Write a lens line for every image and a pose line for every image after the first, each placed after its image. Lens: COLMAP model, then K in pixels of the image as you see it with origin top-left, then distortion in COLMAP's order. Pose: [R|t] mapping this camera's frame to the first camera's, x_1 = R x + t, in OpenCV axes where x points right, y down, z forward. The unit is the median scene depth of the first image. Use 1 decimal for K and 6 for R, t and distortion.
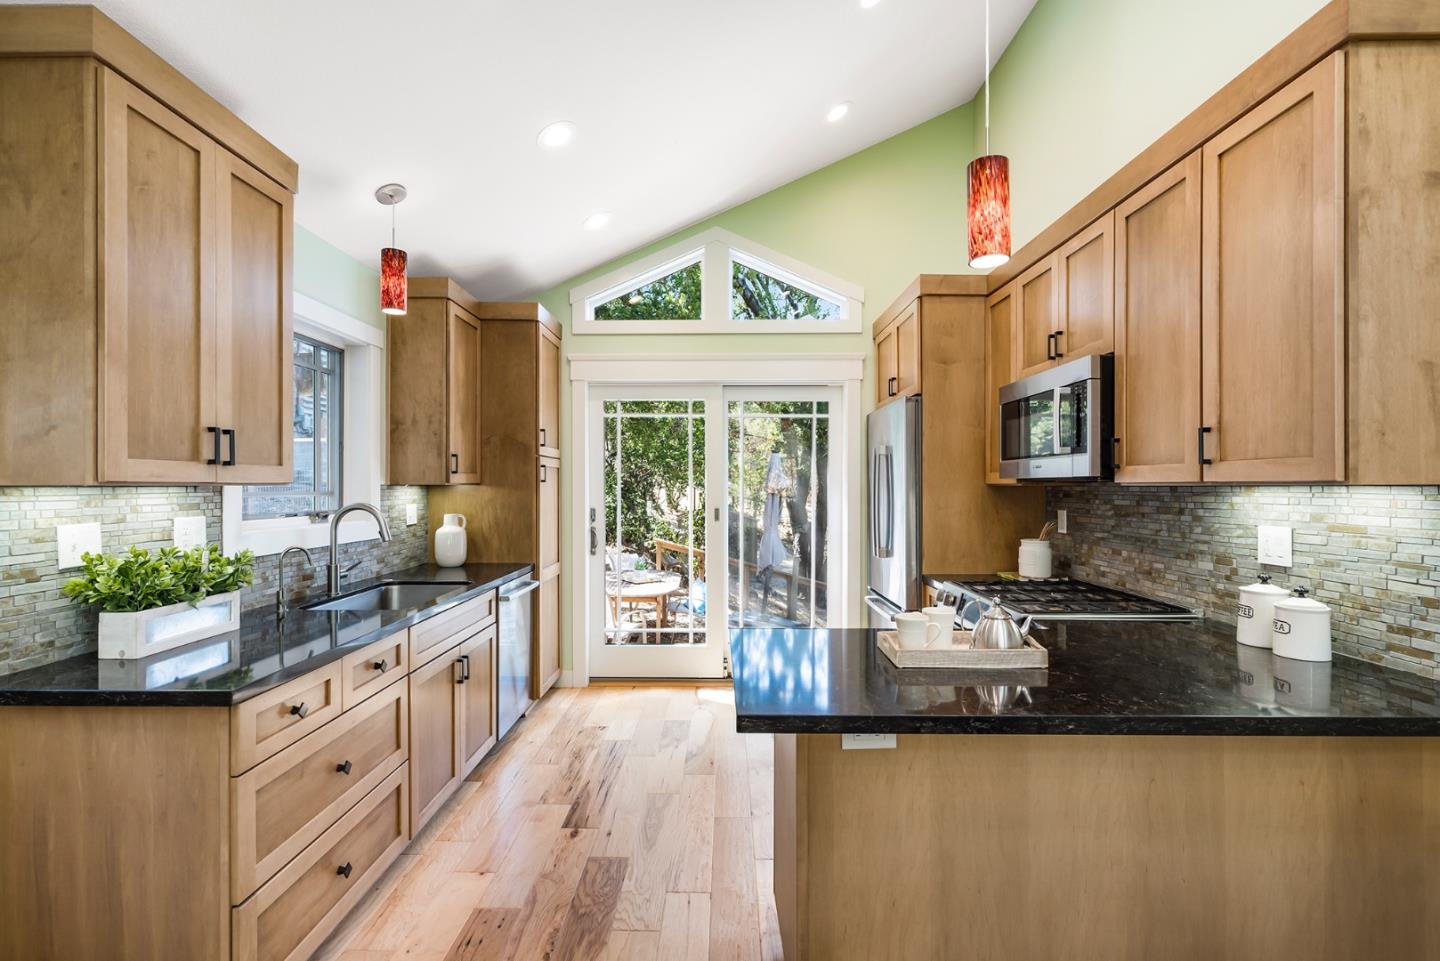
lens RADIAL K [[664.1, 0, 721.0], [0, 664.1, 482.5], [0, 0, 1]] dist [-0.000218, 0.000800]
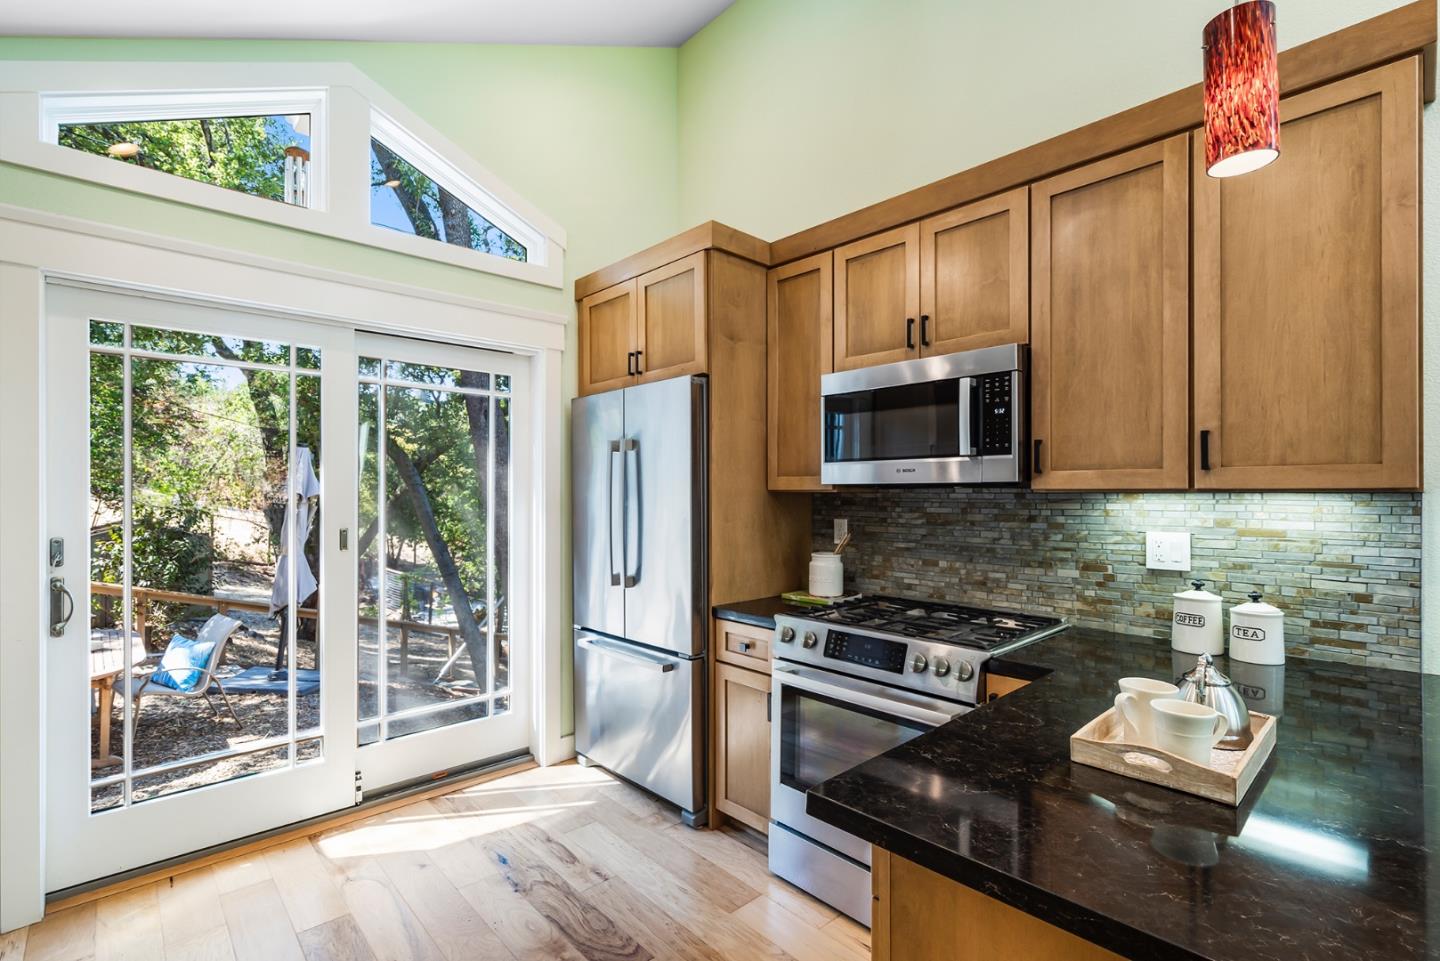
lens RADIAL K [[664.1, 0, 719.7], [0, 664.1, 491.4], [0, 0, 1]] dist [-0.000218, 0.000800]
pose [[0.731108, 0.001816, 0.682259, -0.318588], [-0.004533, 0.999987, 0.002195, 0.003115], [-0.682247, -0.004697, 0.731107, 0.609903]]
